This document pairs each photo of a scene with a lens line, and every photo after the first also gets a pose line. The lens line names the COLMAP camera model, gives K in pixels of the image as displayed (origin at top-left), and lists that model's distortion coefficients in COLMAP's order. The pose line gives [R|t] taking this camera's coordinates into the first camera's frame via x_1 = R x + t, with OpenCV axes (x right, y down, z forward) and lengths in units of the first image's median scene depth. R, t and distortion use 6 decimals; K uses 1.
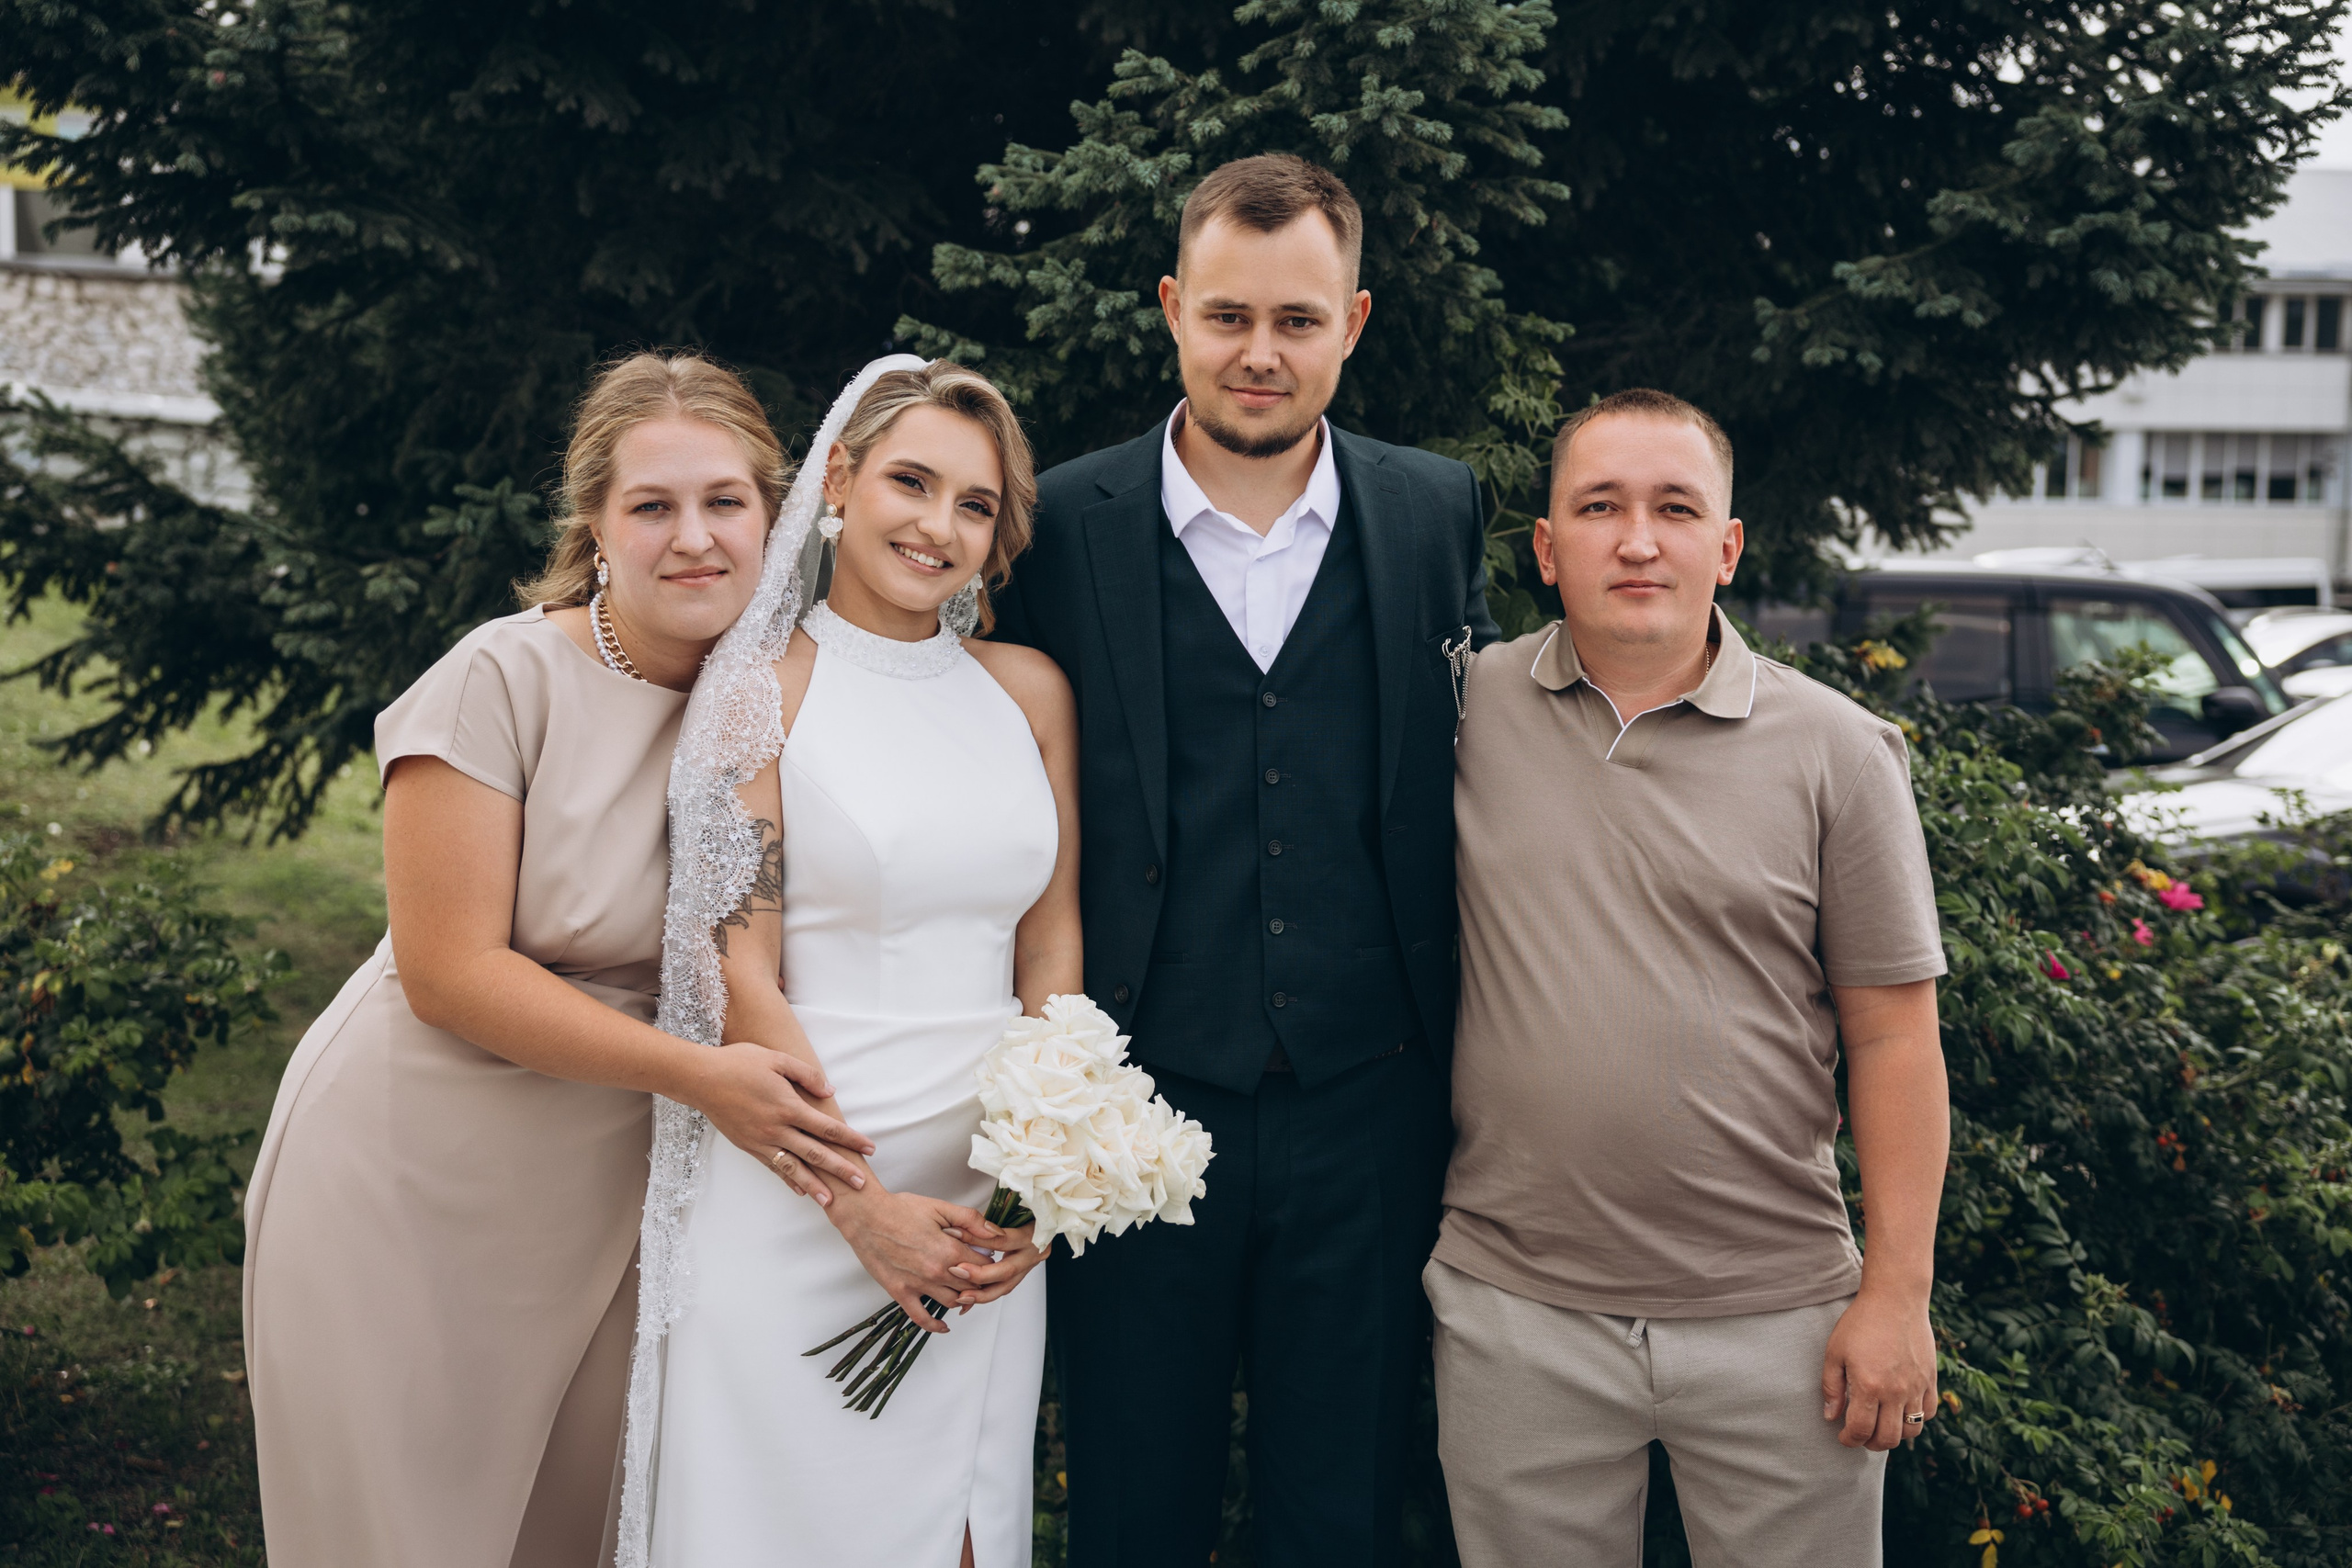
lens RADIAL K [[2676.0, 0, 1140.6], [0, 2676.0, 796.4], [0, 0, 1]] dist [0.107333, 0.000000]
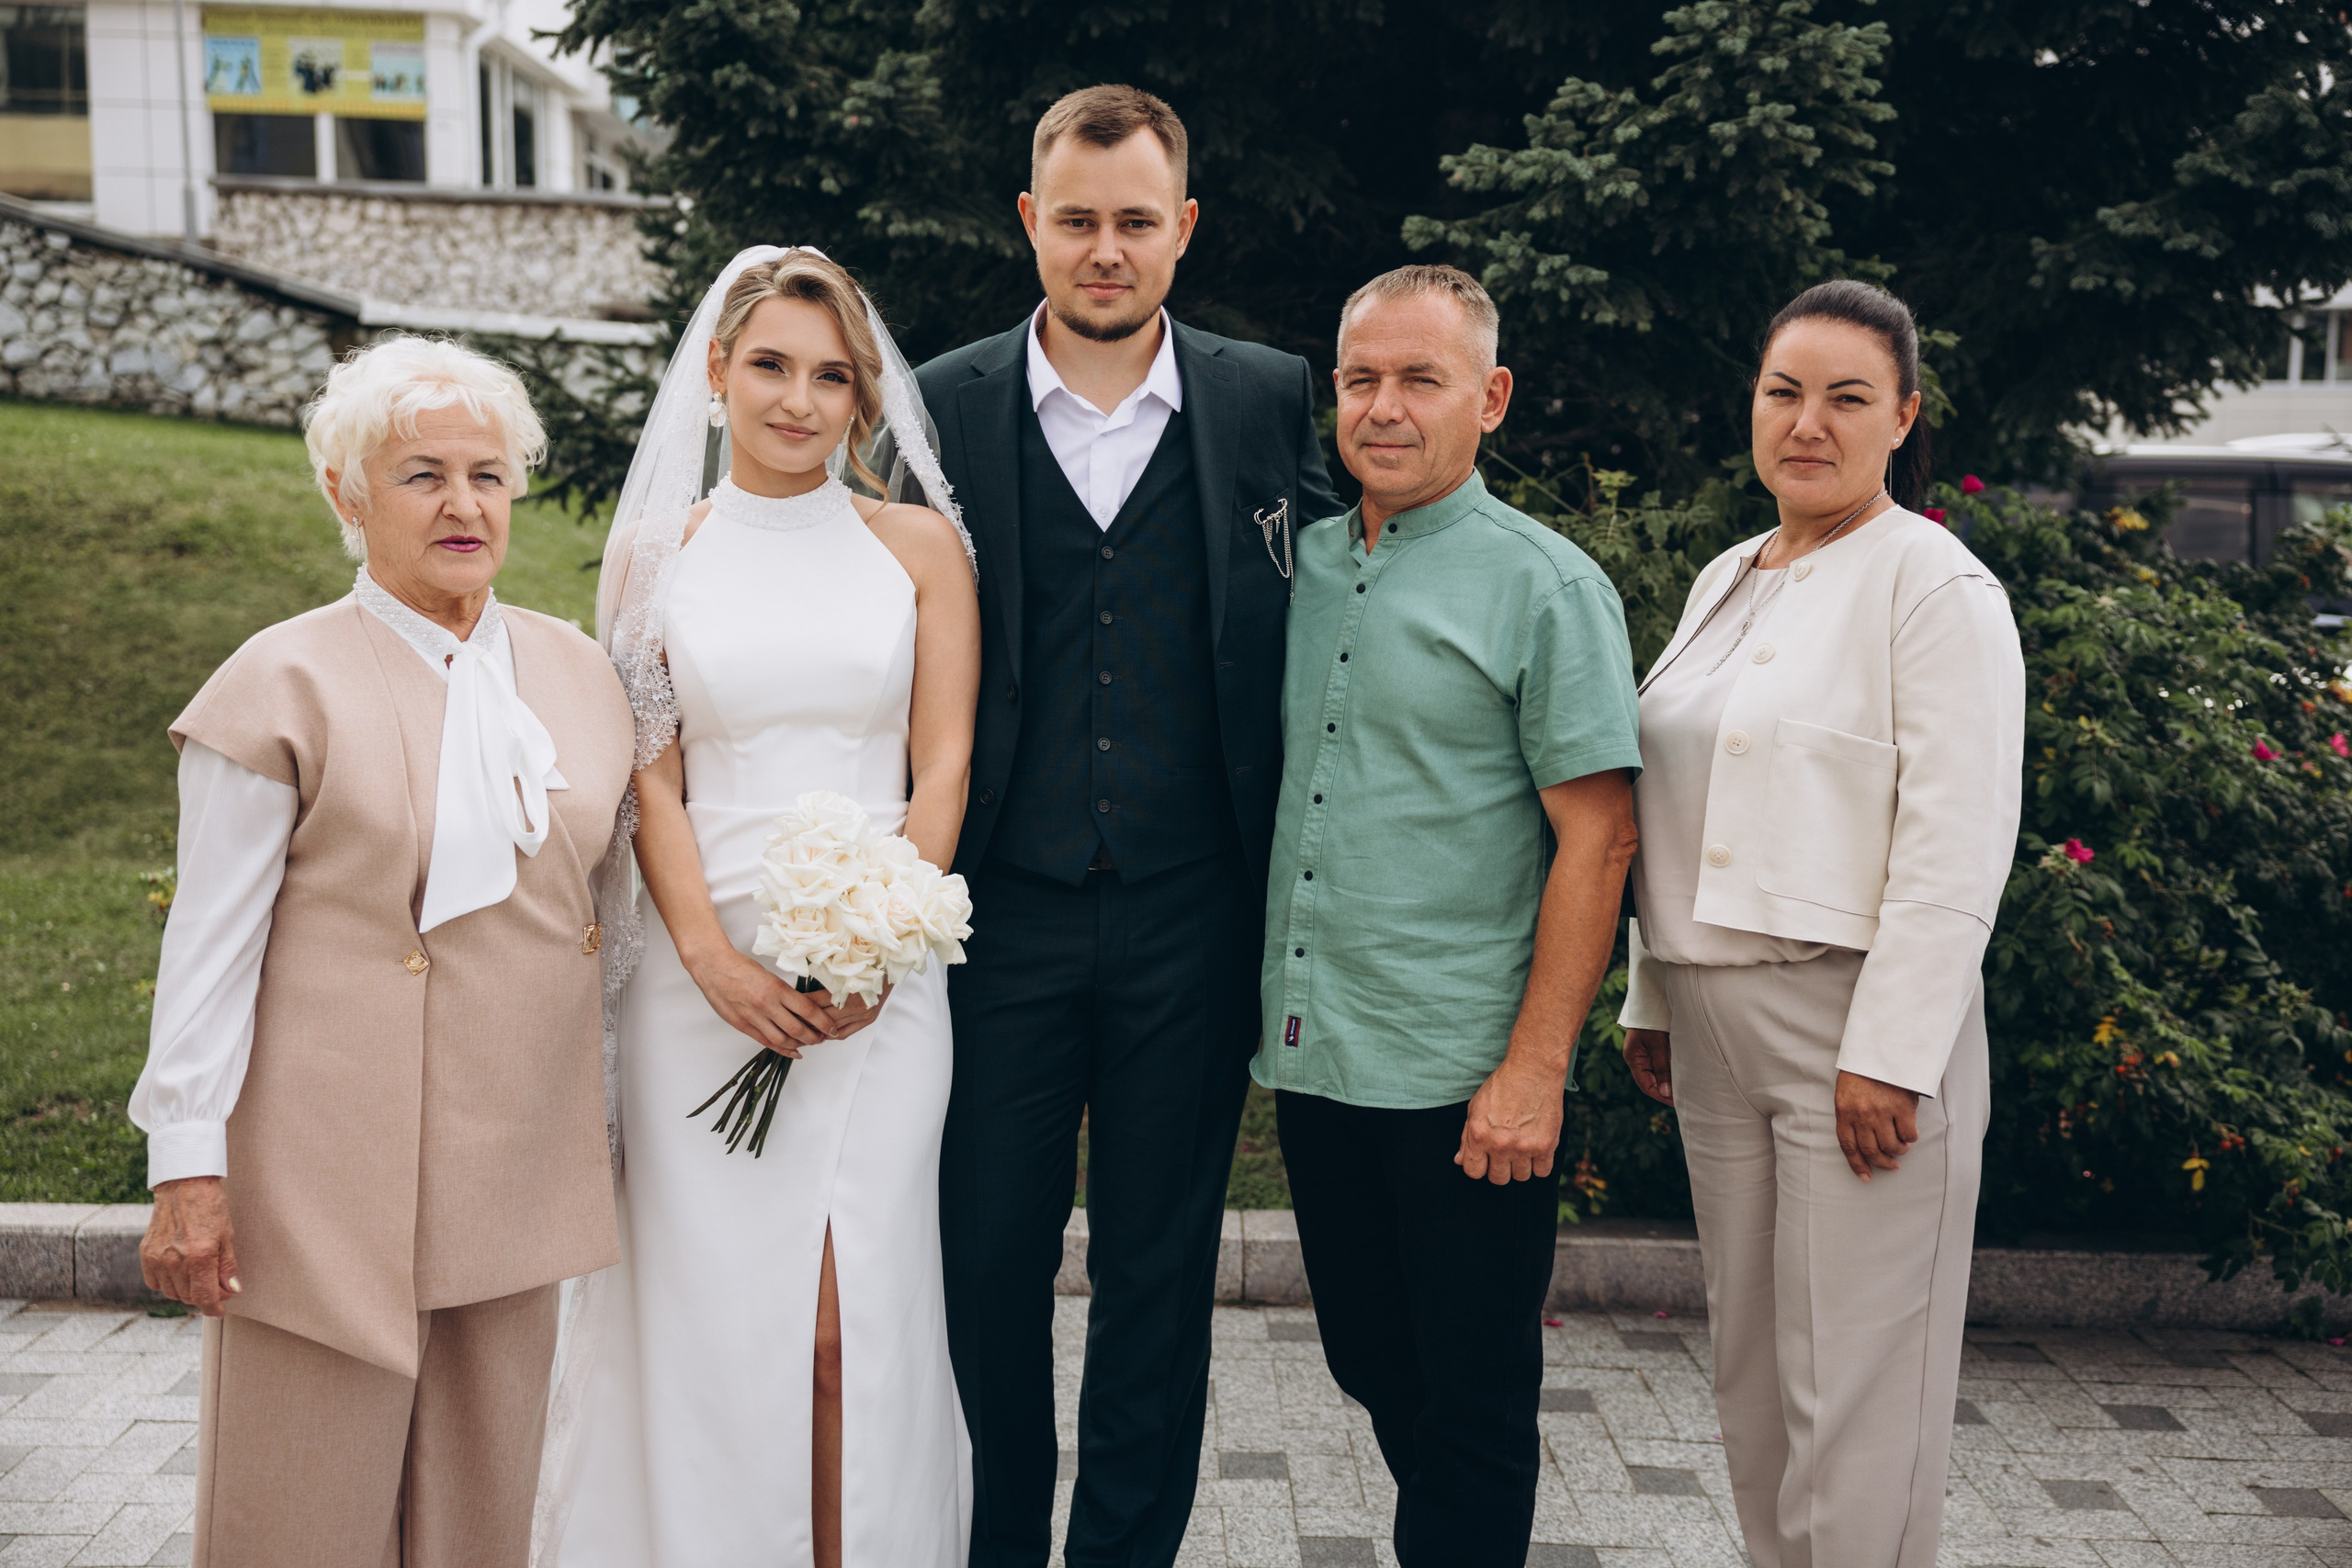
lens RADIAL K [[2676.0, 0, 1096.7], [0, 2676.0, 837.0], [0, 0, 1]] dist [0.107333, 0.000000]
pose [[0.996375, 0.002213, -0.085042, -0.119296], [0.002391, 0.998538, 0.053993, 0.031940], [0.085038, -0.054000, 0.994913, -0.386509]]
